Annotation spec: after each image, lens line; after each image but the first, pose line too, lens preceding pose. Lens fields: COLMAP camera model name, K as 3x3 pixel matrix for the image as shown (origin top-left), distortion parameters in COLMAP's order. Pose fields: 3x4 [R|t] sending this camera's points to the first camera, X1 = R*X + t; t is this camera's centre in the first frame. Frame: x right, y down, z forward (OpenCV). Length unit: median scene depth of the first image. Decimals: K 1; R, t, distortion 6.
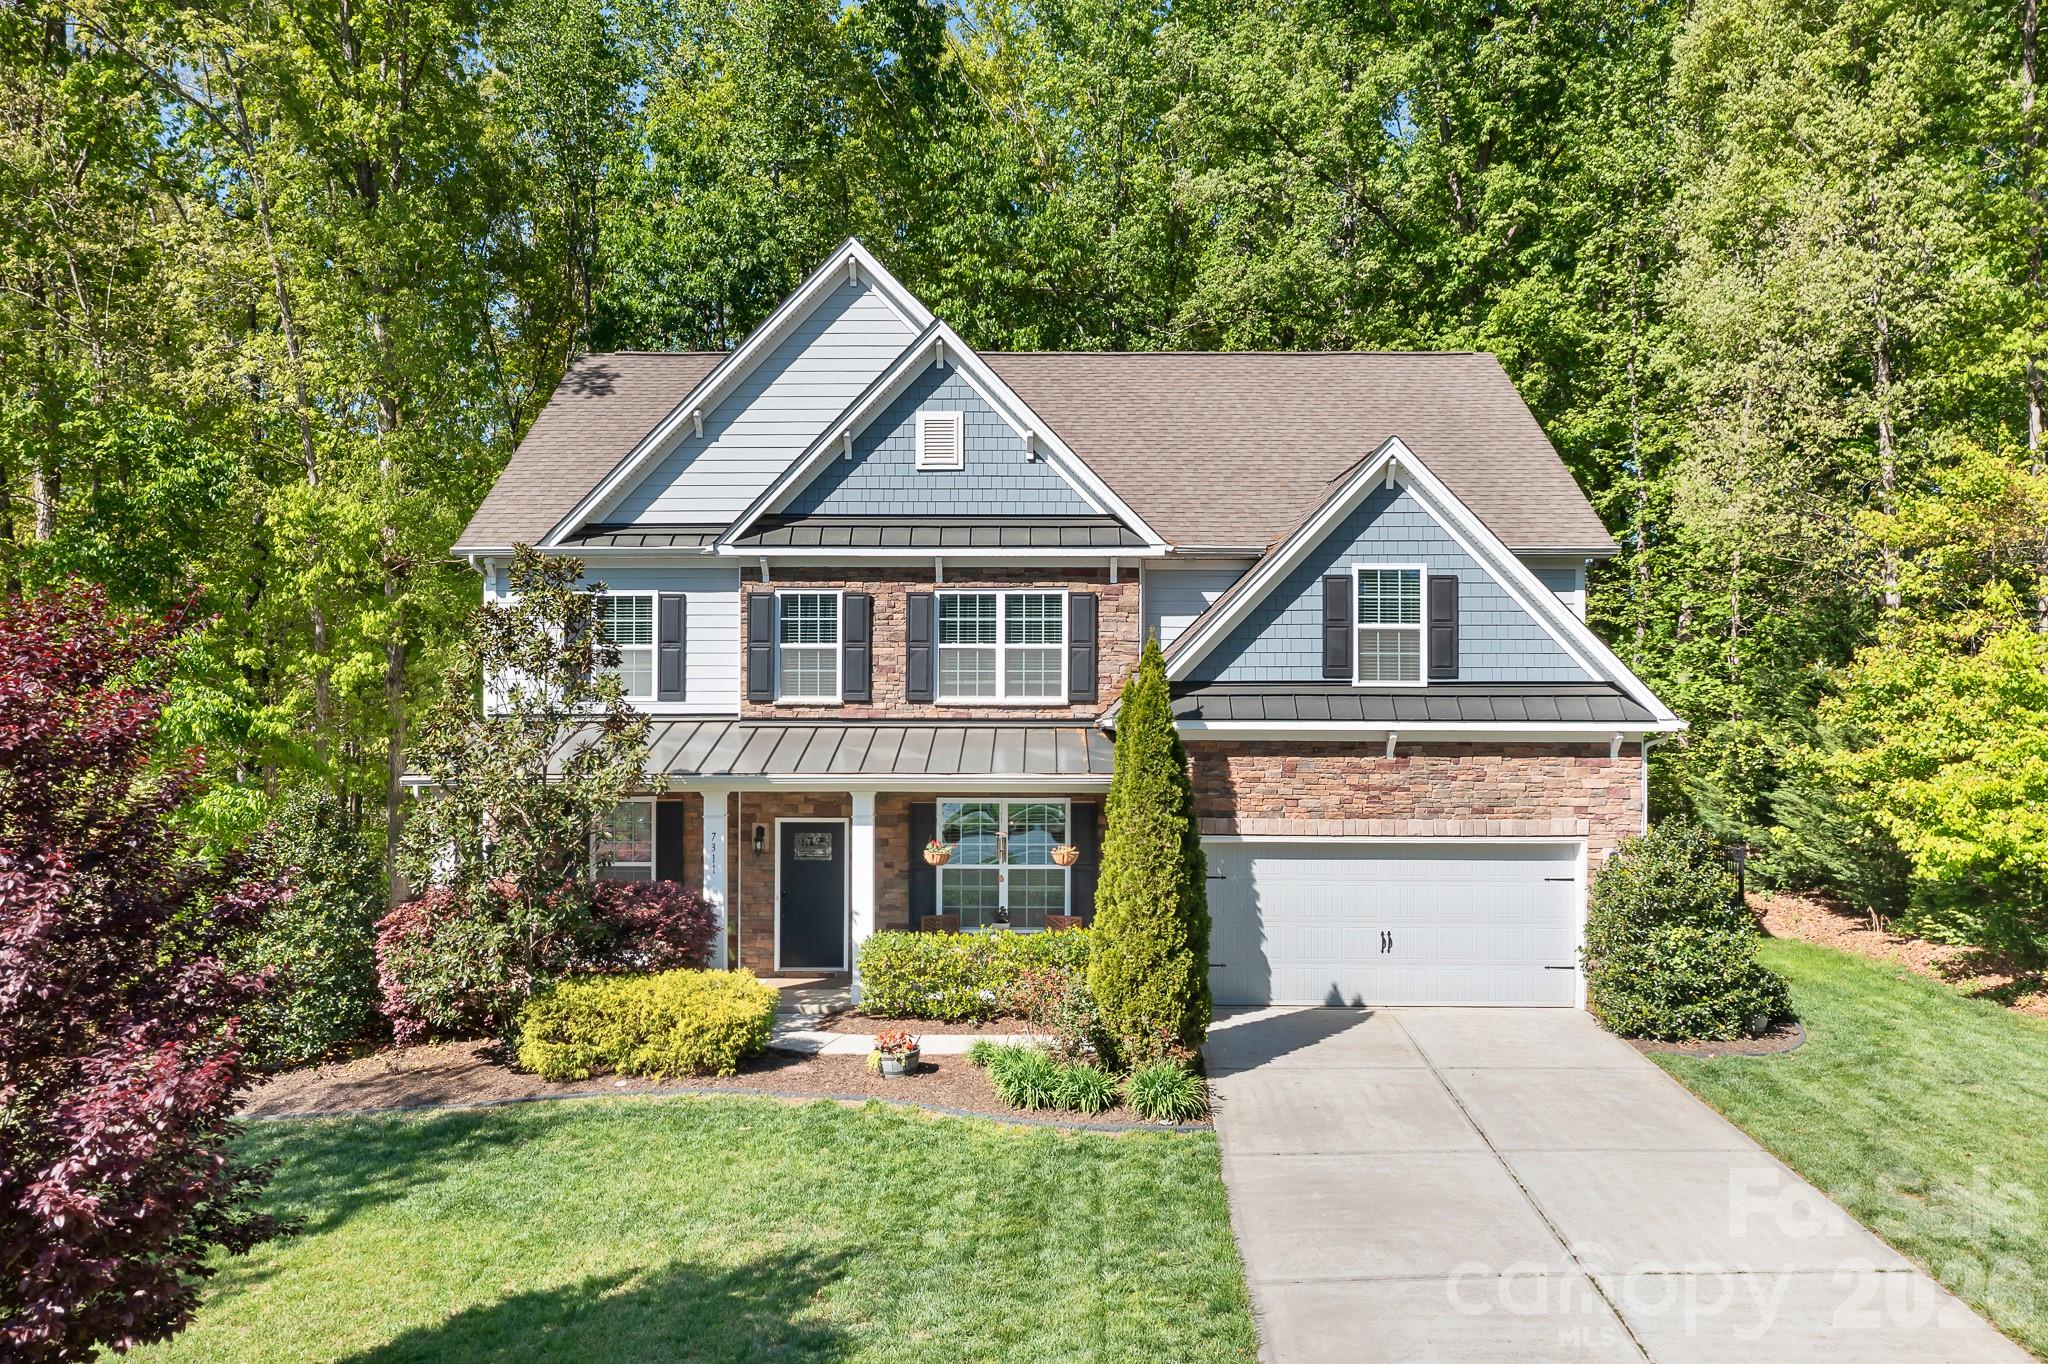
lens RADIAL K [[1625.4, 0, 1018.3], [0, 1625.4, 686.3], [0, 0, 1]] dist [-0.040616, 0.073914]
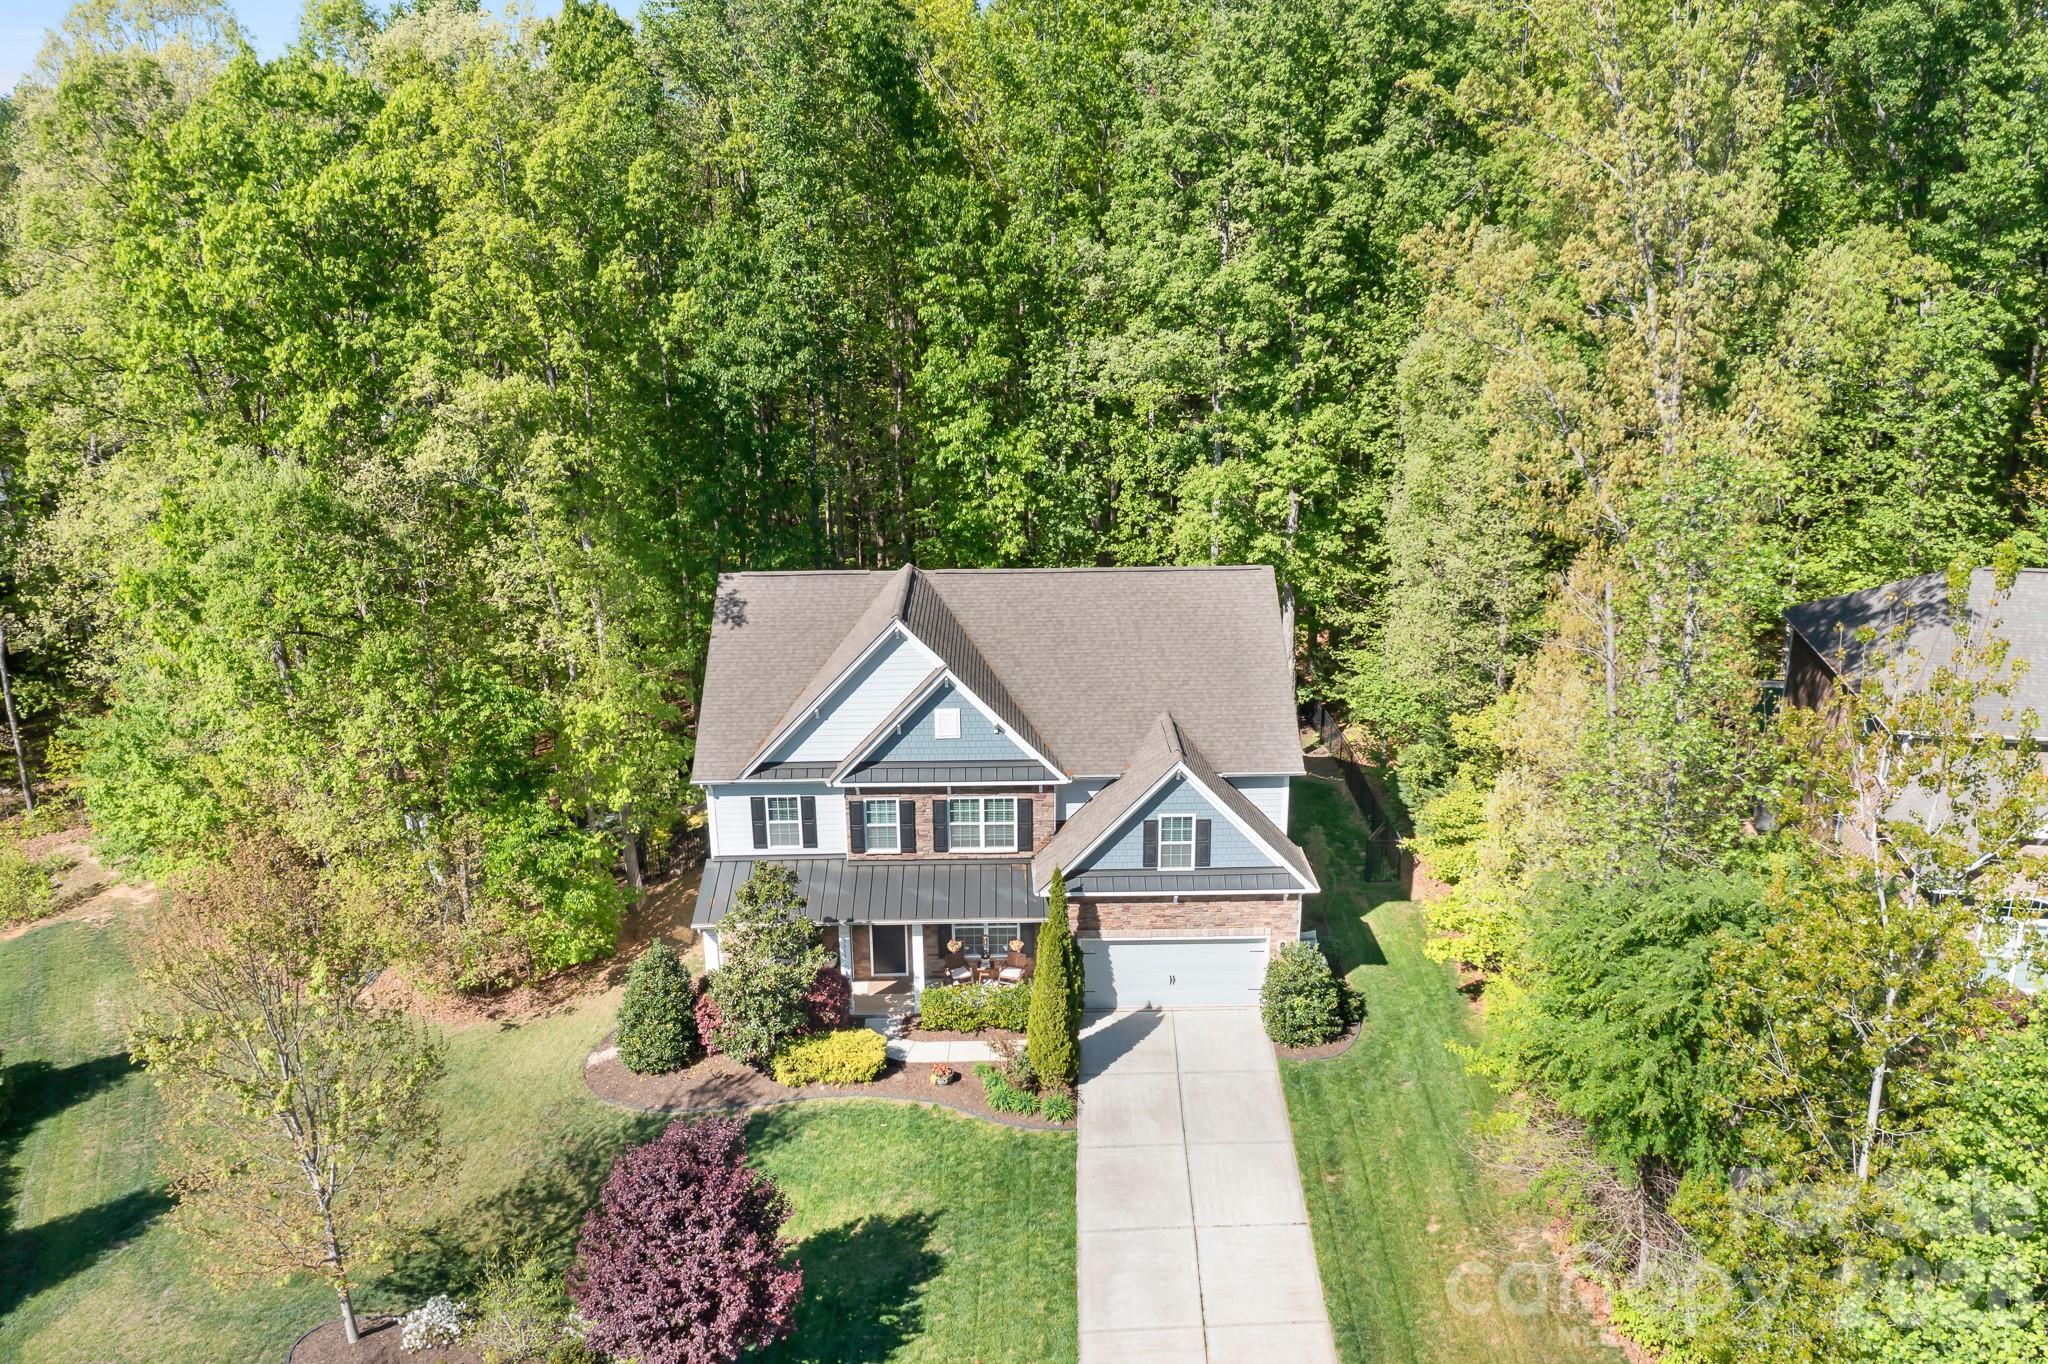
lens RADIAL K [[1621.5, 0, 1020.9], [0, 1621.5, 692.4], [0, 0, 1]] dist [-0.012196, -0.000879]
pose [[0.999634, -0.017716, 0.020431, -0.001545], [0.009803, 0.941527, 0.336795, -0.830371], [-0.025203, -0.336472, 0.941356, -0.767631]]
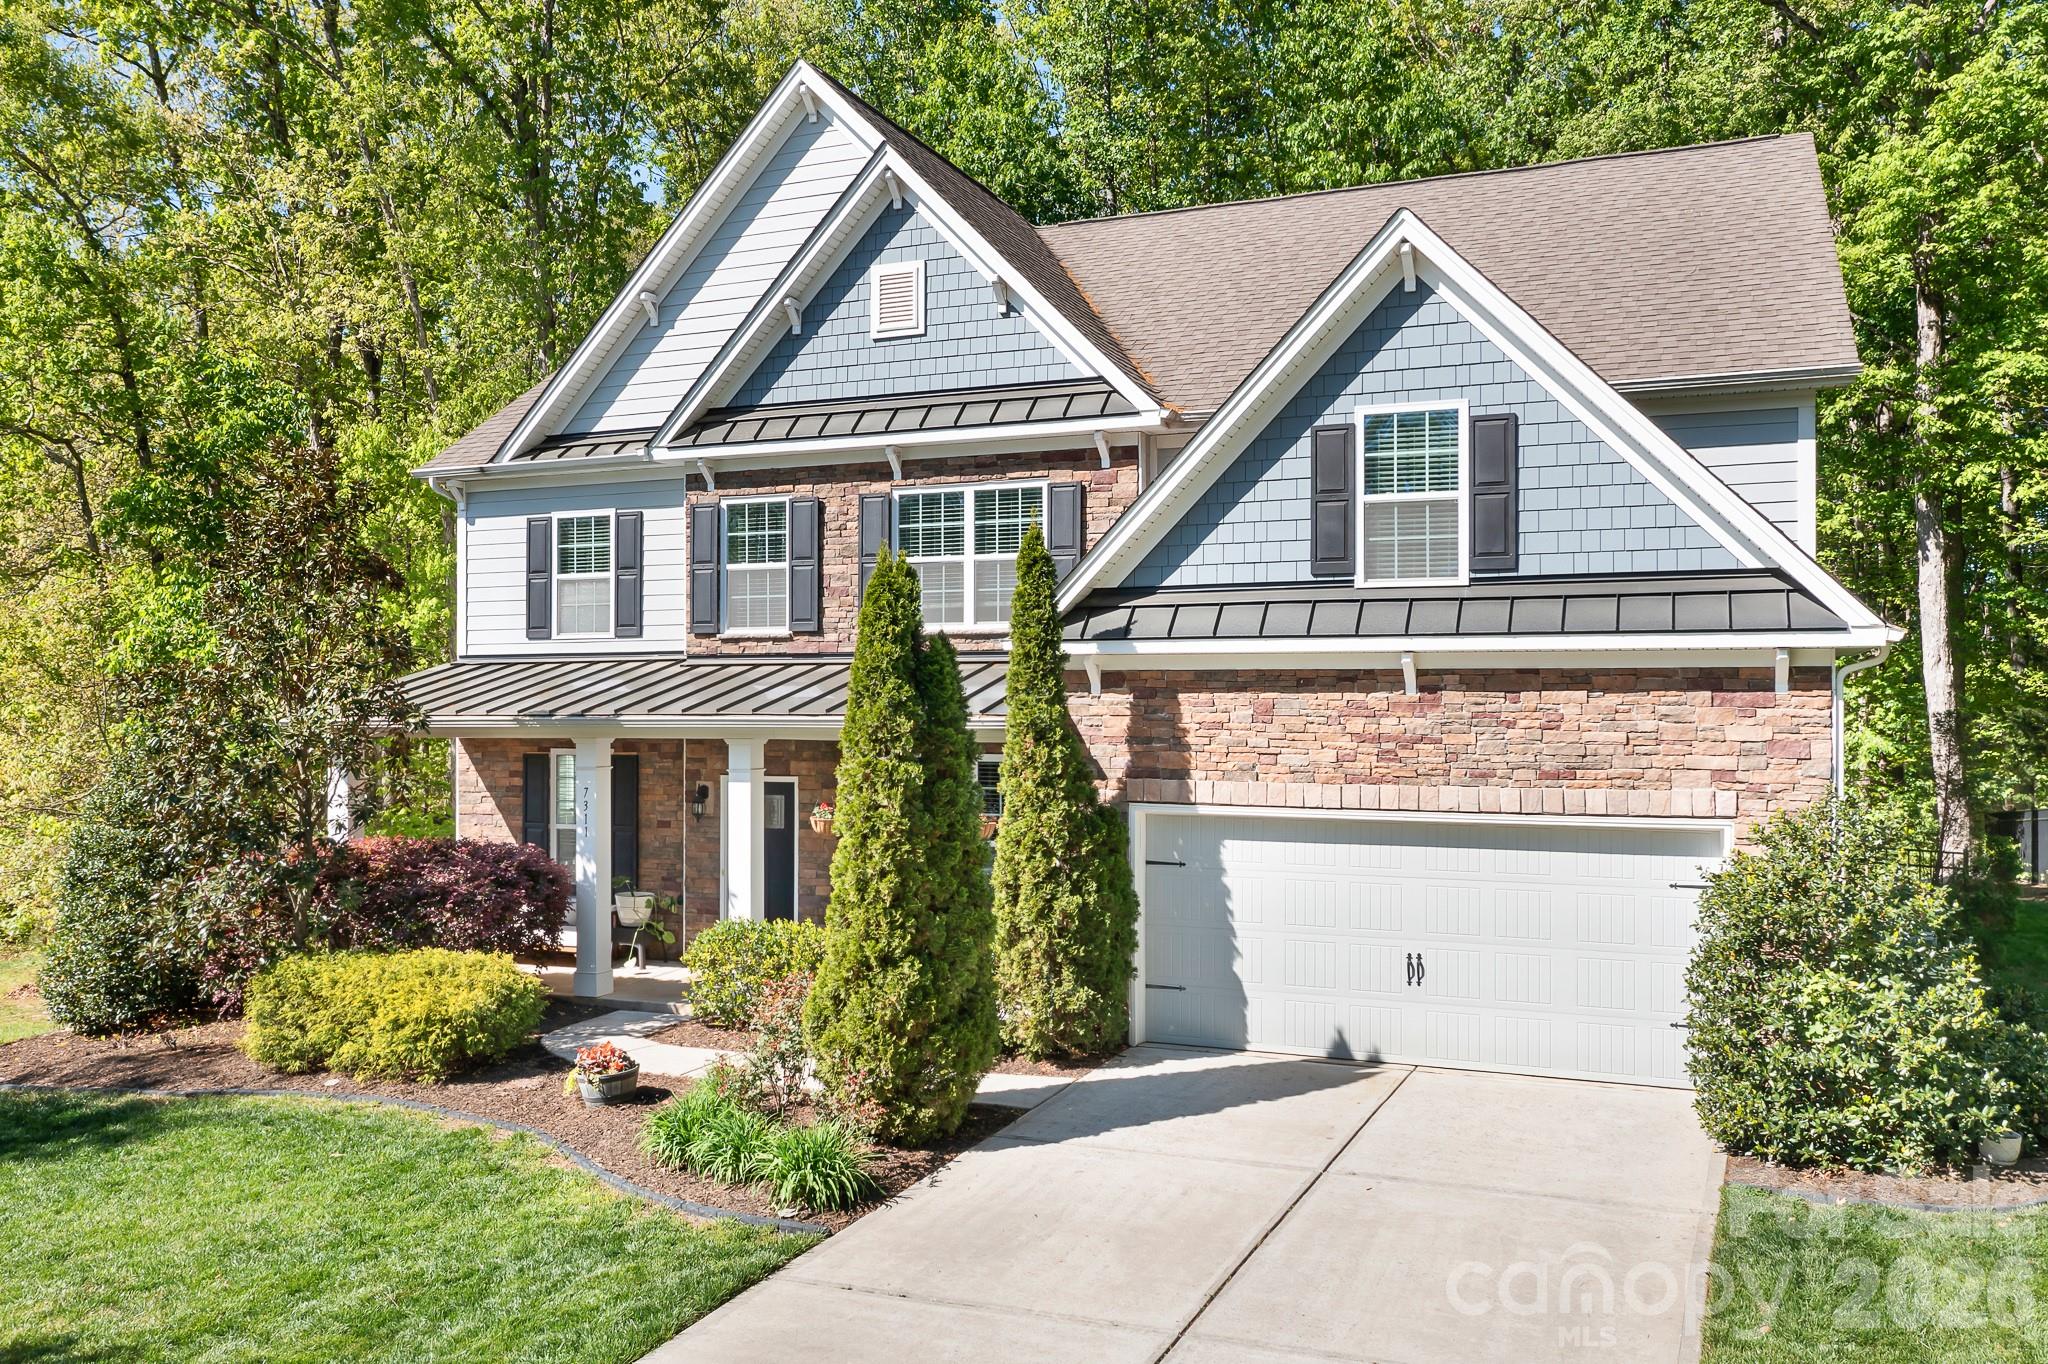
lens RADIAL K [[1621.5, 0, 1020.9], [0, 1621.5, 692.4], [0, 0, 1]] dist [-0.012196, -0.000879]
pose [[0.924535, -0.004510, -0.381070, 0.311107], [0.005958, 0.999979, 0.002619, 0.038089], [0.381050, -0.004692, 0.924542, 0.300075]]
